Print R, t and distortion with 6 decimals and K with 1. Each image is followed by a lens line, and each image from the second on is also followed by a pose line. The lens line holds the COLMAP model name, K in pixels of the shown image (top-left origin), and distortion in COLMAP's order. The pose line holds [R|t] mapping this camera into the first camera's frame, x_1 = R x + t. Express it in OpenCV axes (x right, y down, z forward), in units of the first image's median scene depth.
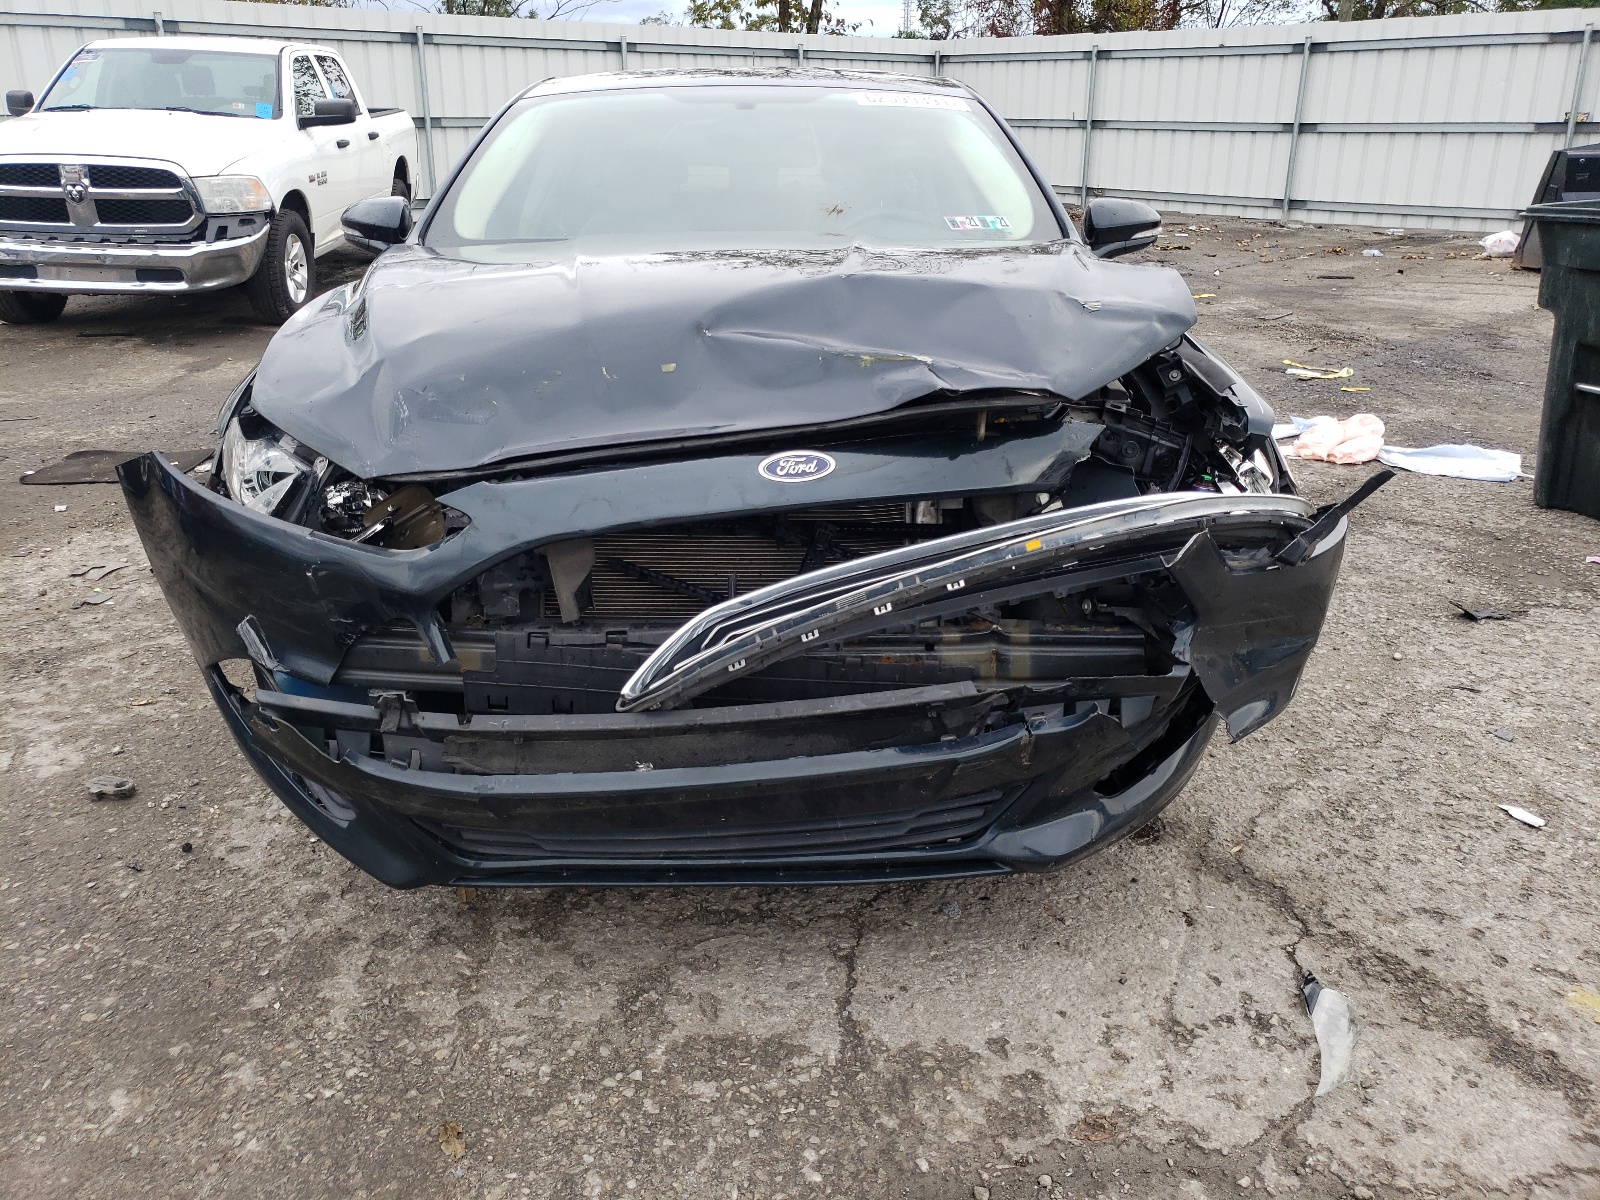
lens RADIAL K [[1214.1, 0, 800.0], [0, 1214.1, 600.0], [0, 0, 1]] dist [0.024605, -0.010428]
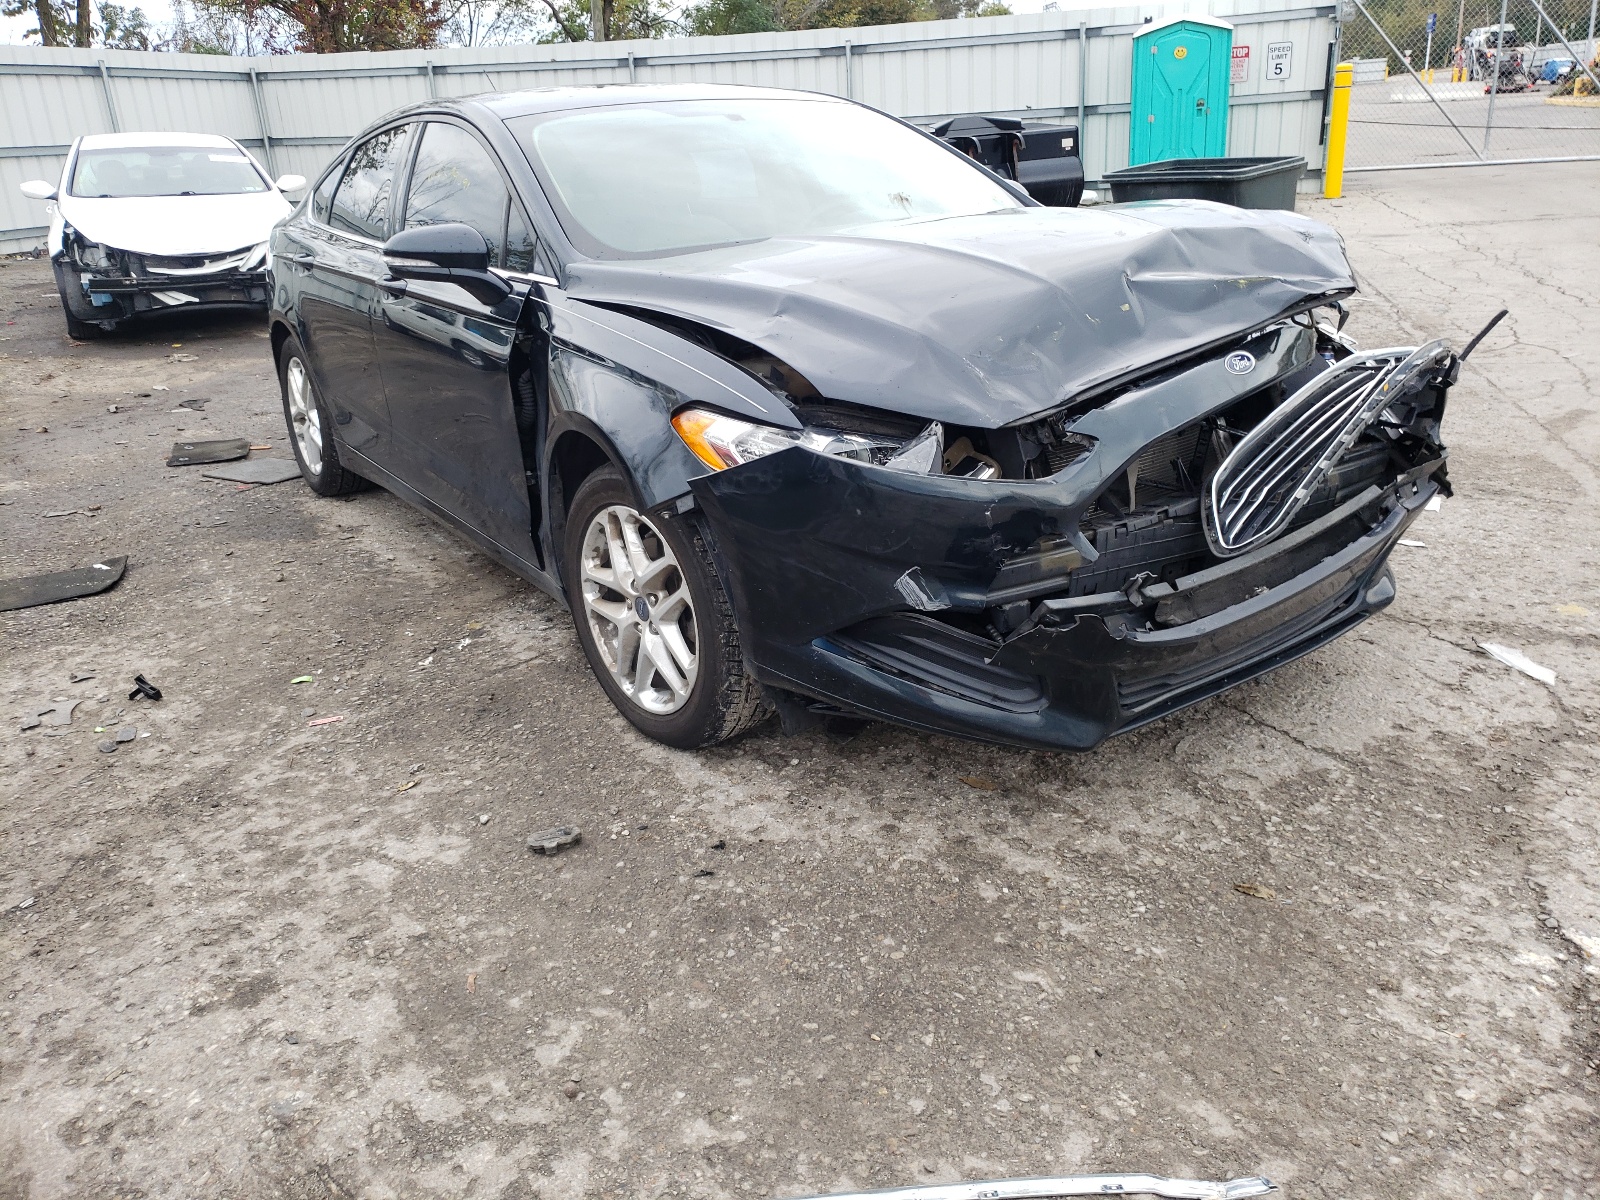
lens RADIAL K [[1214.1, 0, 800.0], [0, 1214.1, 600.0], [0, 0, 1]] dist [0.024605, -0.010428]
pose [[0.822231, -0.242610, 0.514855, -1.130063], [0.247748, 0.966965, 0.059997, -0.053479], [-0.512403, 0.078223, 0.855175, 0.088831]]
